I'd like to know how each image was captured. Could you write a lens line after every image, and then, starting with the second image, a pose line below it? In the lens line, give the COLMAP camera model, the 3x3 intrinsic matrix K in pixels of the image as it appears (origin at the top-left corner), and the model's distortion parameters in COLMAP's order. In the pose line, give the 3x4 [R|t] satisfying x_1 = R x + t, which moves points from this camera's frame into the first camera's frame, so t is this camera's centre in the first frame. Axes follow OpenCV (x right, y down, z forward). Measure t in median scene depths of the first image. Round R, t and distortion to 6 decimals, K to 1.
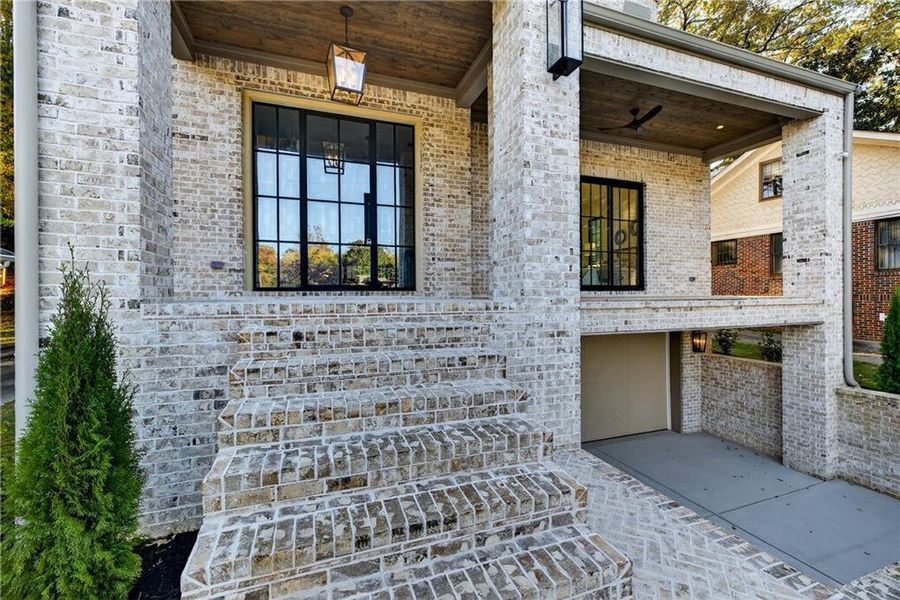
lens RADIAL K [[374.1, 0, 453.1], [0, 374.1, 294.5], [0, 0, 1]] dist [0.009699, -0.000540]
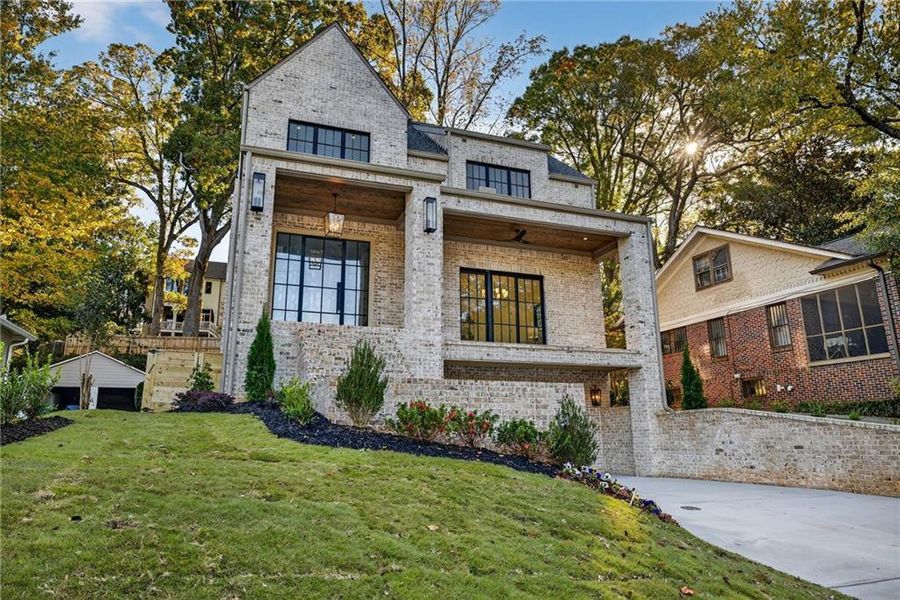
lens RADIAL K [[567.2, 0, 446.2], [0, 567.2, 302.3], [0, 0, 1]] dist [-0.034481, -0.000073]
pose [[0.999987, 0.000501, 0.005079, 0.215628], [0.000683, 0.973083, -0.230456, 0.370196], [-0.005058, 0.230456, 0.973069, -1.336509]]
